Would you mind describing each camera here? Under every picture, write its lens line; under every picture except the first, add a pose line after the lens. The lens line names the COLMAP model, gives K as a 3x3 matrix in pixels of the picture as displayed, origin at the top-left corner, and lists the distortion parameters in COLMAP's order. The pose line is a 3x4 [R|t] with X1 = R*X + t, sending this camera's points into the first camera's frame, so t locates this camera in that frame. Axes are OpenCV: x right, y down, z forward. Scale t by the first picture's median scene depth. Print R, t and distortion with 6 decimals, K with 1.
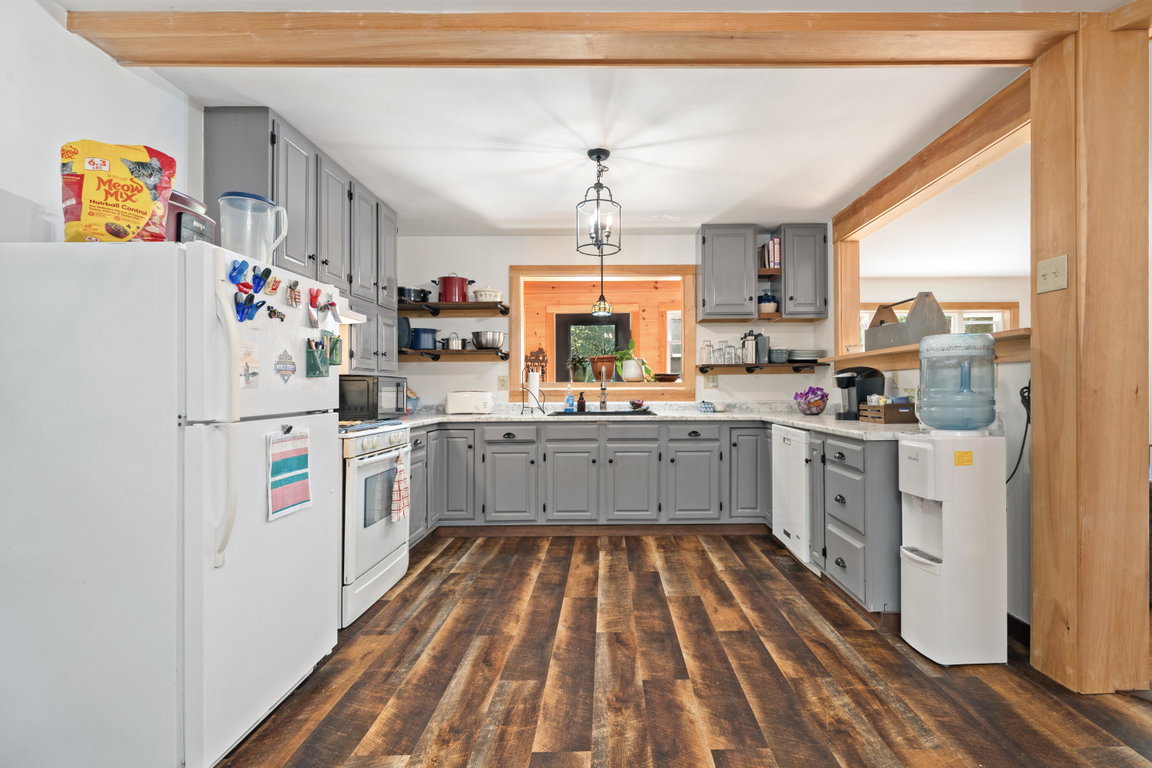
lens RADIAL K [[535.3, 0, 611.3], [0, 535.3, 384.9], [0, 0, 1]] dist [-0.000967, -0.000585]
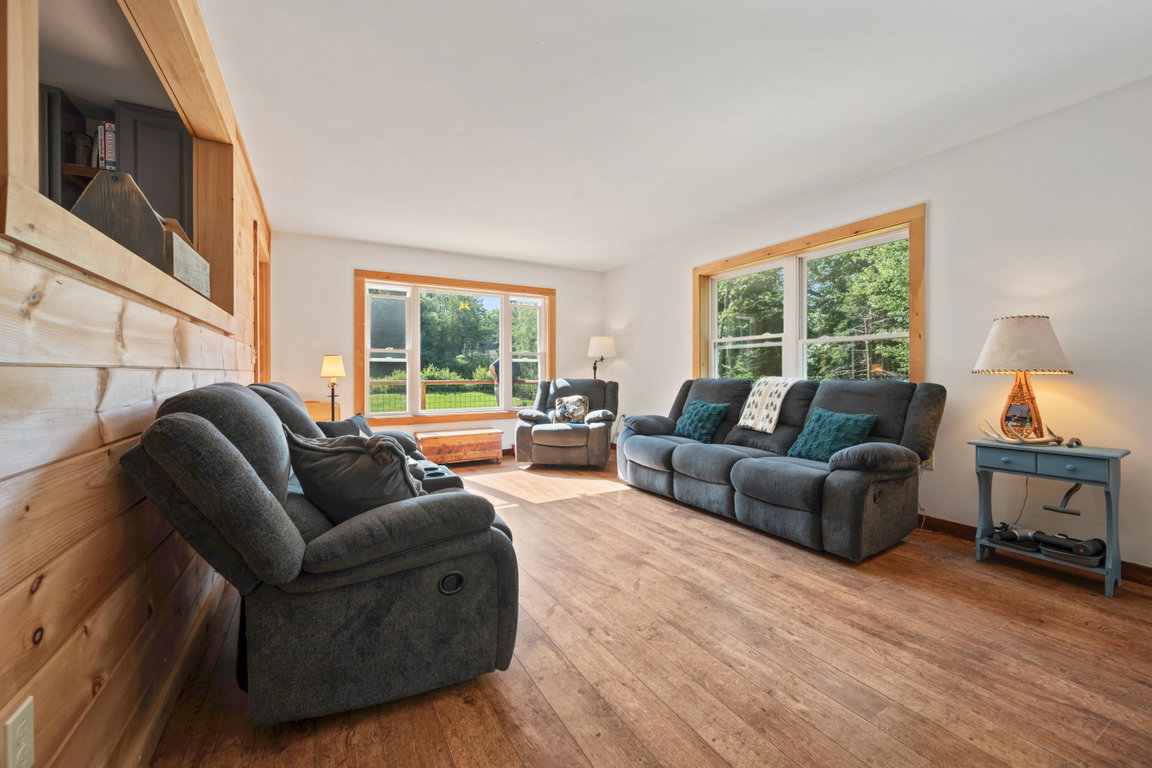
lens RADIAL K [[455.7, 0, 579.0], [0, 455.7, 374.0], [0, 0, 1]] dist [-0.001047, -0.000110]
pose [[0.874565, 0.004675, 0.484886, 0.637979], [-0.008822, 0.999941, 0.006271, 0.017001], [-0.484828, -0.009762, 0.874555, 0.310995]]
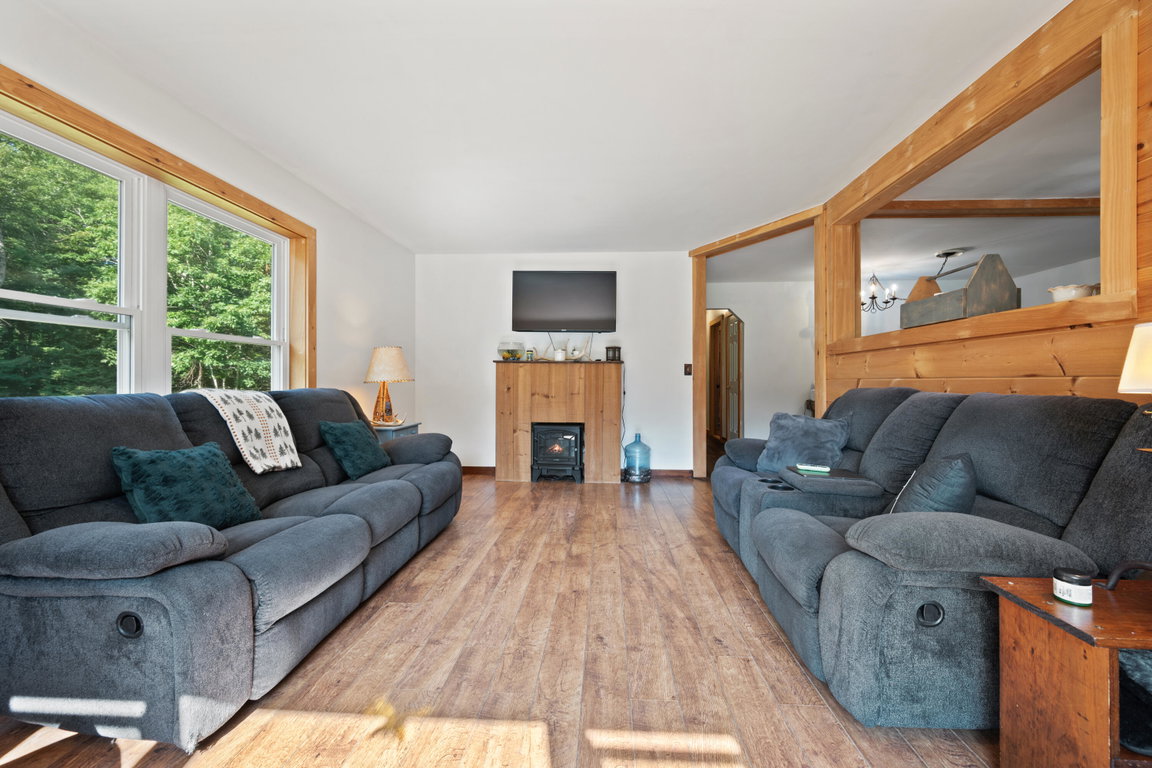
lens RADIAL K [[453.3, 0, 579.6], [0, 453.3, 379.6], [0, 0, 1]] dist [-0.000031, -0.000081]
pose [[-0.997297, 0.009786, 0.072815, 0.980882], [0.008890, 0.999881, -0.012612, 0.025791], [-0.072930, -0.011931, -0.997266, 1.582149]]
